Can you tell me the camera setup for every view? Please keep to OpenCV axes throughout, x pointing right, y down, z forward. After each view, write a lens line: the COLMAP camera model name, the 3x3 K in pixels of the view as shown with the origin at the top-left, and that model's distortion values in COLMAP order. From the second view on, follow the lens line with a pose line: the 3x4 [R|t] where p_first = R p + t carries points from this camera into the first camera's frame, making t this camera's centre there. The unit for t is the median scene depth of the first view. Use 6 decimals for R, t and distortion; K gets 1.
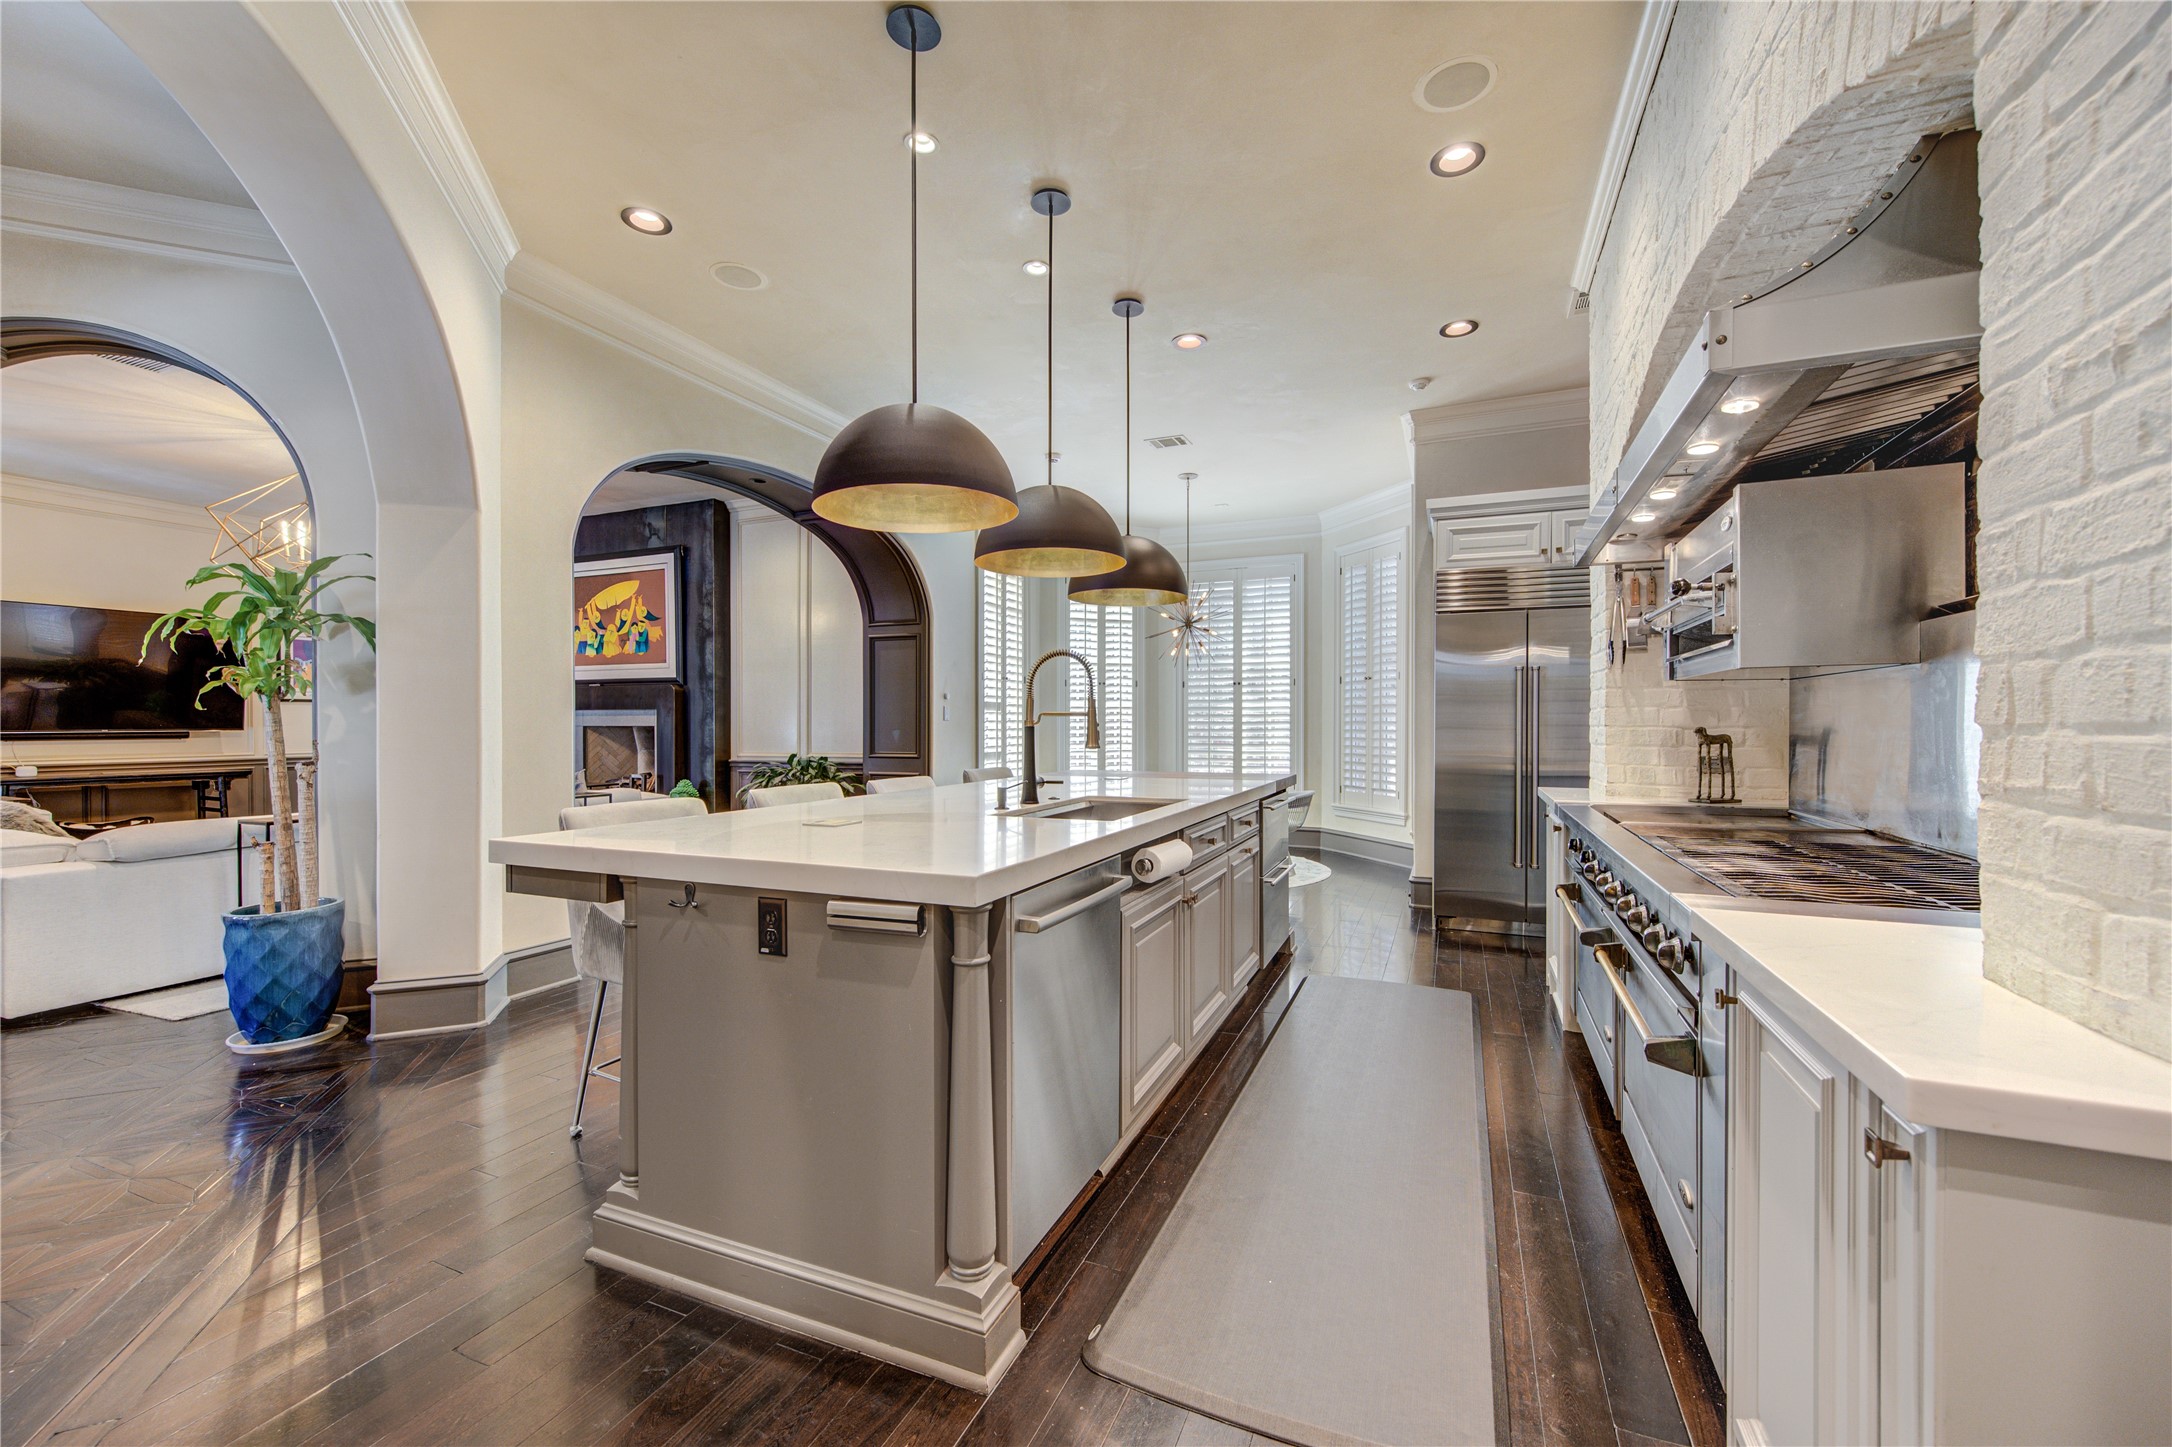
lens RADIAL K [[844.7, 0, 1097.9], [0, 844.7, 728.4], [0, 0, 1]] dist [0.001816, 0.000423]
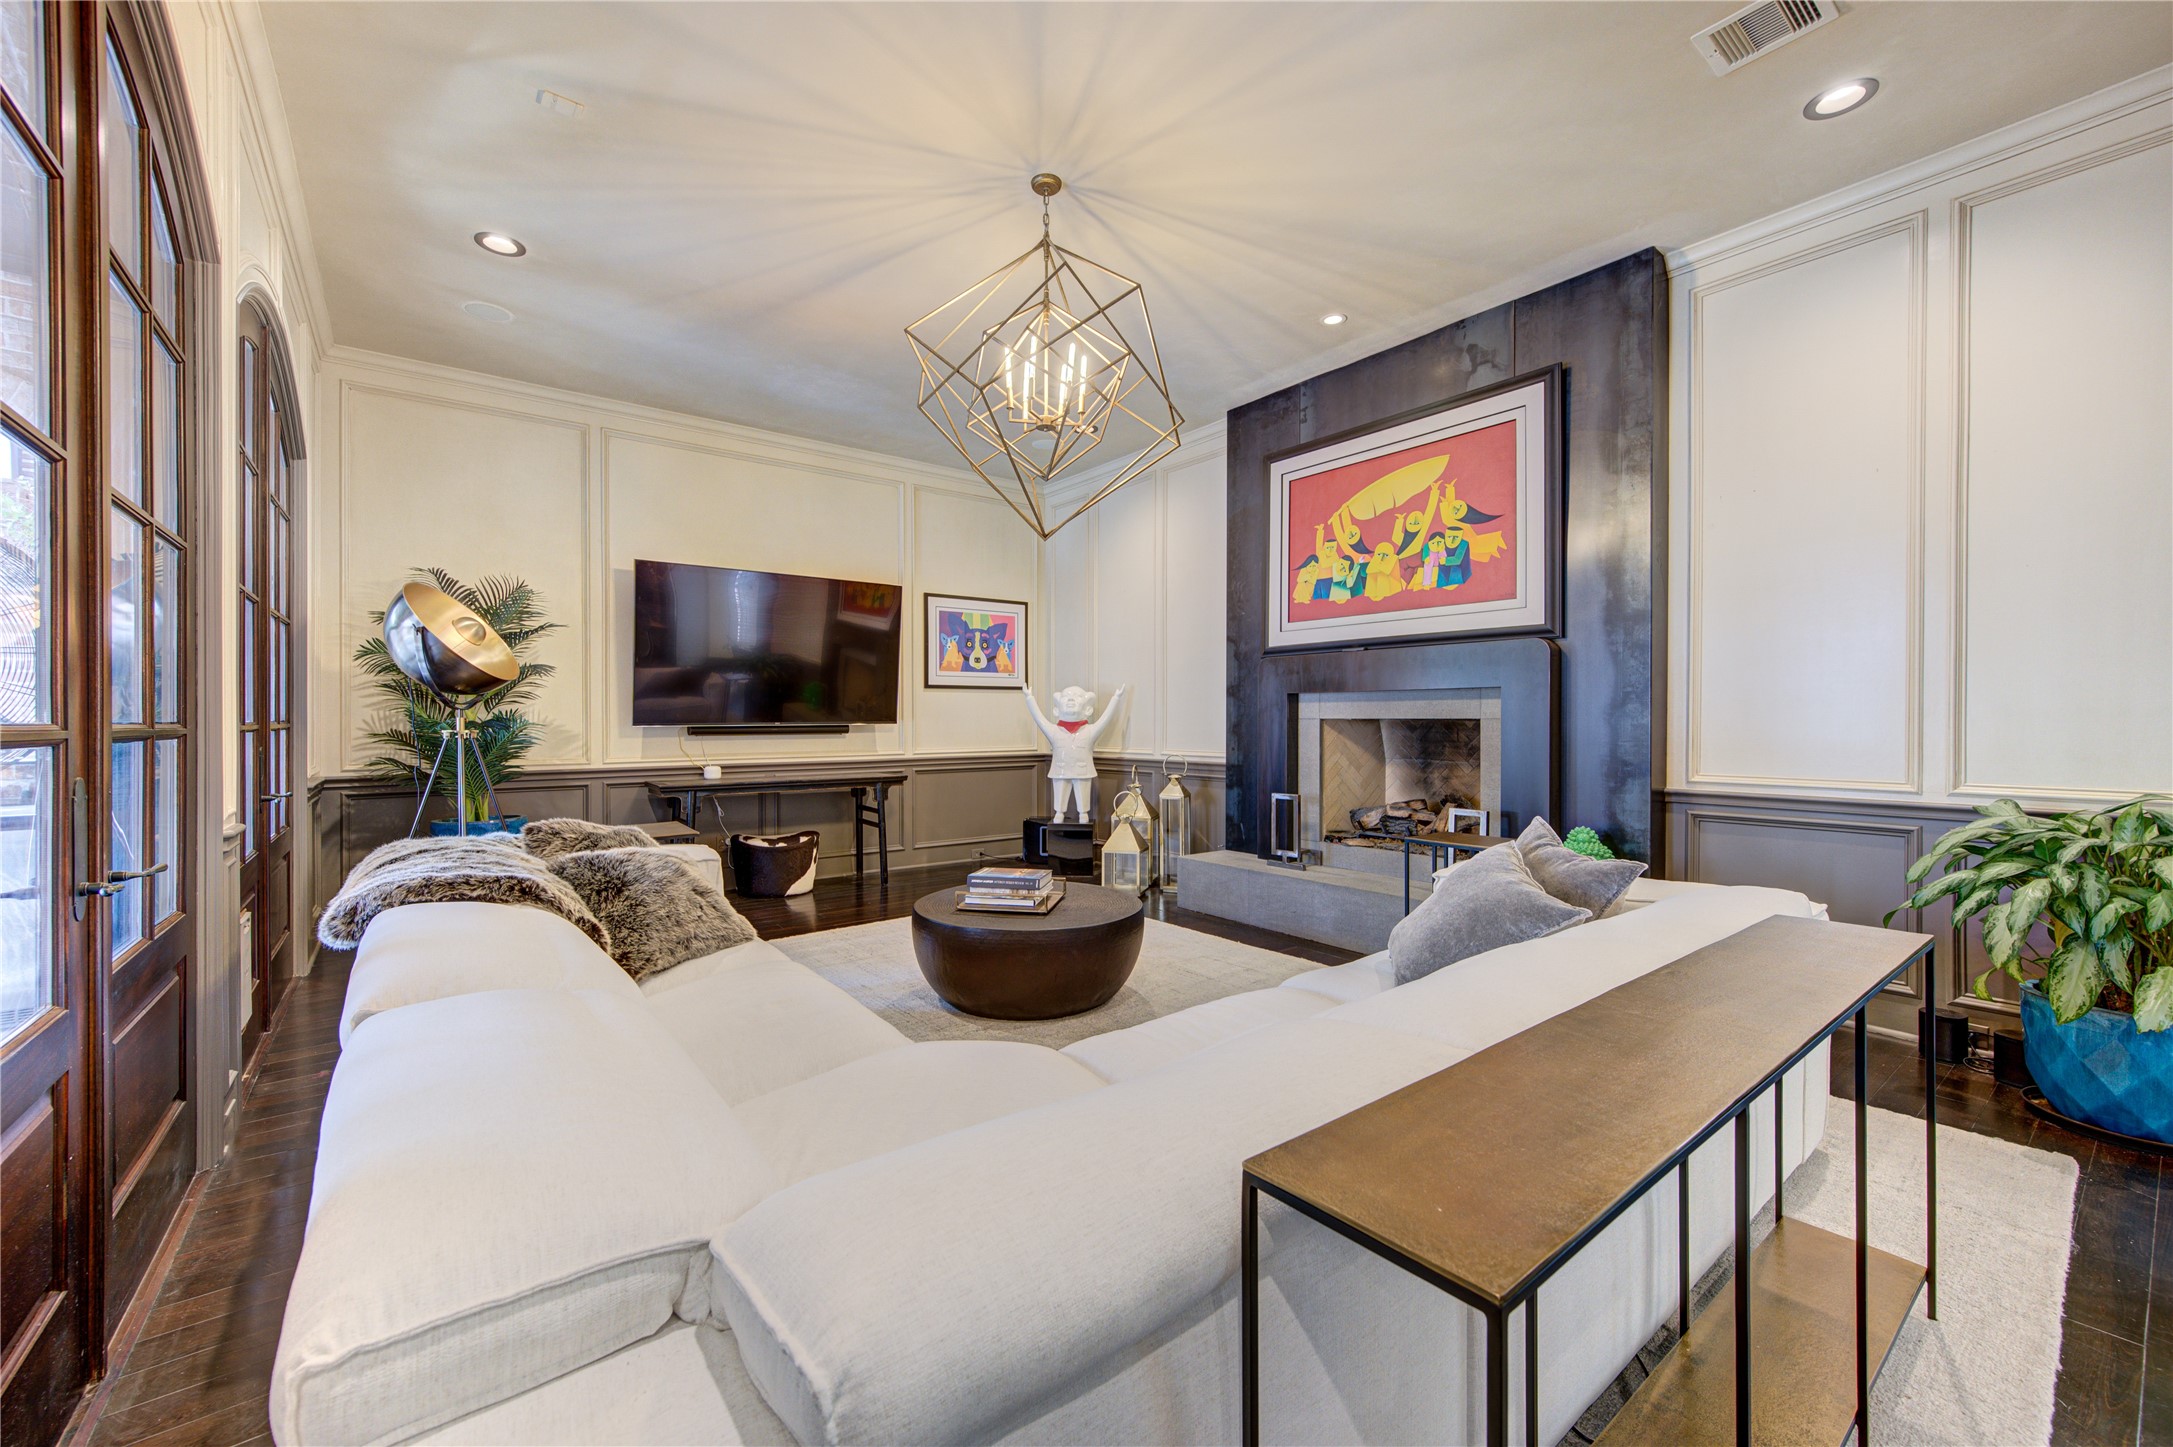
lens RADIAL K [[856.4, 0, 1081.2], [0, 856.4, 735.9], [0, 0, 1]] dist [0.001858, -0.000139]
pose [[0.872226, 0.009953, -0.489001, -0.475594], [-0.004208, 0.999909, 0.012846, 0.002391], [0.489085, -0.009147, 0.872188, 0.392367]]
